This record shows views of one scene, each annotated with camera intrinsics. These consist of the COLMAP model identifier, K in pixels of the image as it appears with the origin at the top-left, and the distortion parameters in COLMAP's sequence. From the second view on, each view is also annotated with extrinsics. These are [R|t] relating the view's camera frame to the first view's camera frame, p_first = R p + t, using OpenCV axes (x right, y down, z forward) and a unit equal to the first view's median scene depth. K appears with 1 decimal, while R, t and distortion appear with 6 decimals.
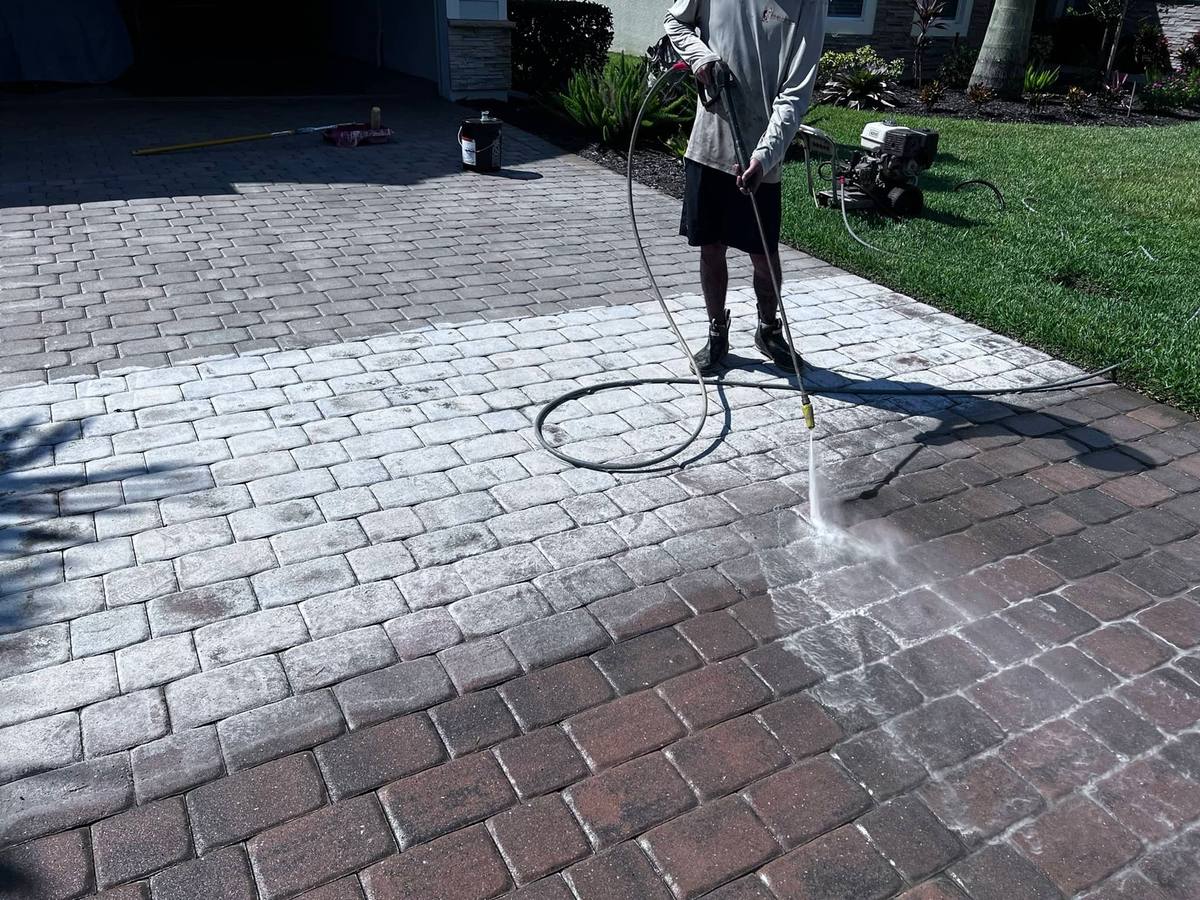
lens RADIAL K [[903.1, 0, 600.0], [0, 903.1, 481.0], [0, 0, 1]] dist [0.032728, -0.048385]
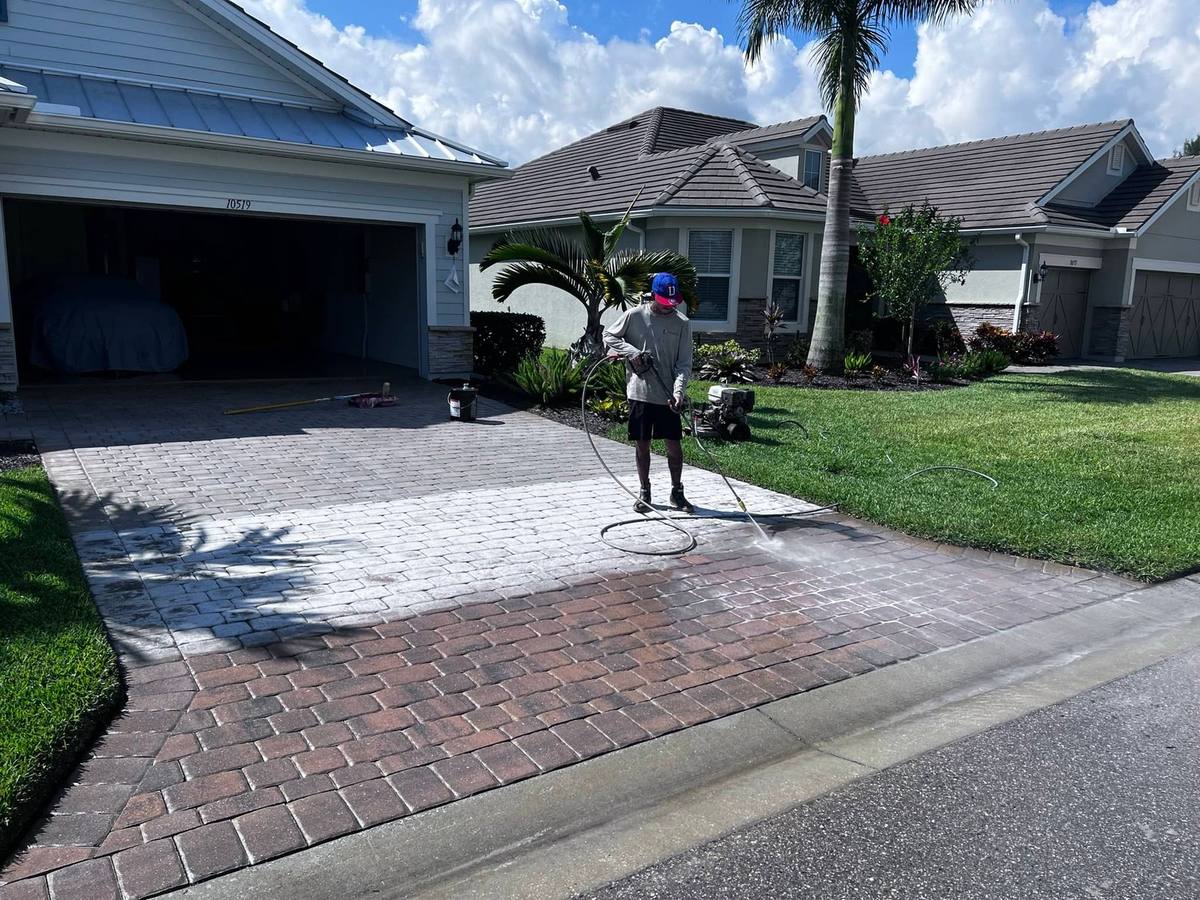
lens RADIAL K [[903.1, 0, 600.0], [0, 903.1, 481.0], [0, 0, 1]] dist [0.032728, -0.048385]
pose [[0.996491, -0.021671, 0.080850, -0.029664], [0.044022, 0.957217, -0.286001, 0.192279], [-0.071193, 0.288557, 0.954812, -0.414996]]
